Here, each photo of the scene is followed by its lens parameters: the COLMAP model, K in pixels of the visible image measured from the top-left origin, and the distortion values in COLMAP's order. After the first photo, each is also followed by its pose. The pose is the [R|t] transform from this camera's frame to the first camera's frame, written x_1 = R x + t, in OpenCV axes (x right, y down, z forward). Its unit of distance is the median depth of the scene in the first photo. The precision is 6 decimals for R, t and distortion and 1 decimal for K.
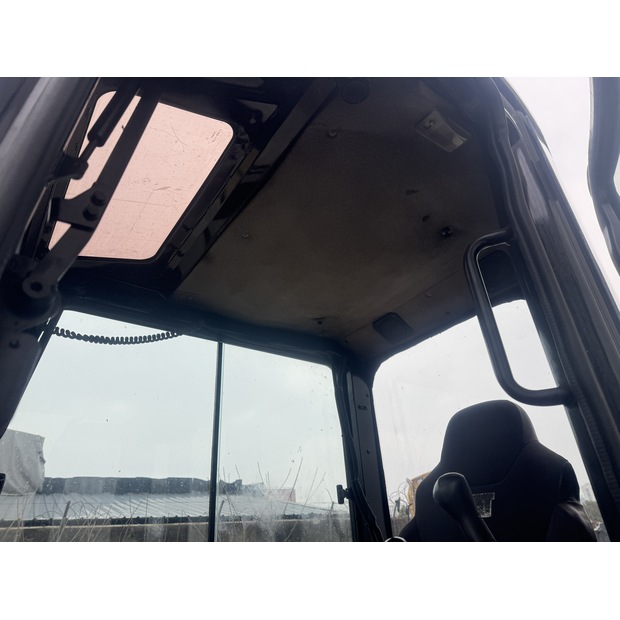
lens RADIAL K [[431.7, 0, 308.7], [0, 431.7, 311.3], [0, 0, 1]] dist [0.053357, -0.065026]
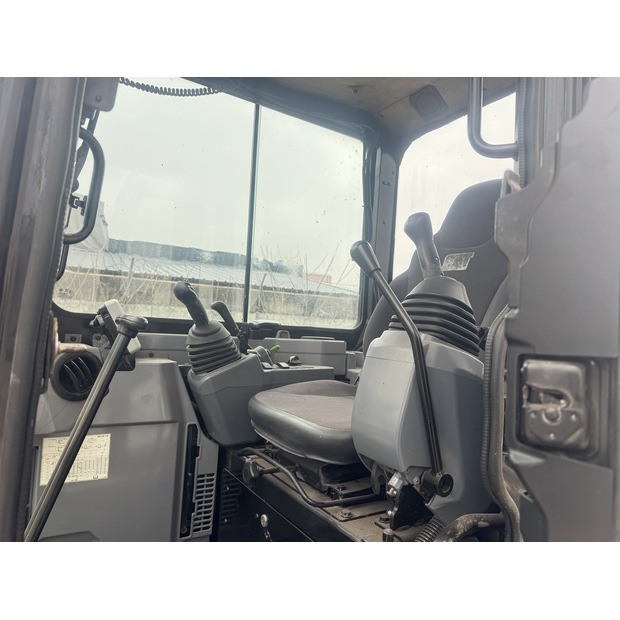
lens RADIAL K [[431.7, 0, 308.7], [0, 431.7, 311.3], [0, 0, 1]] dist [0.053357, -0.065026]
pose [[0.991108, 0.111173, -0.073118, 0.043668], [-0.065991, 0.887830, 0.455415, 0.023113], [0.115546, -0.446540, 0.887272, -0.128622]]
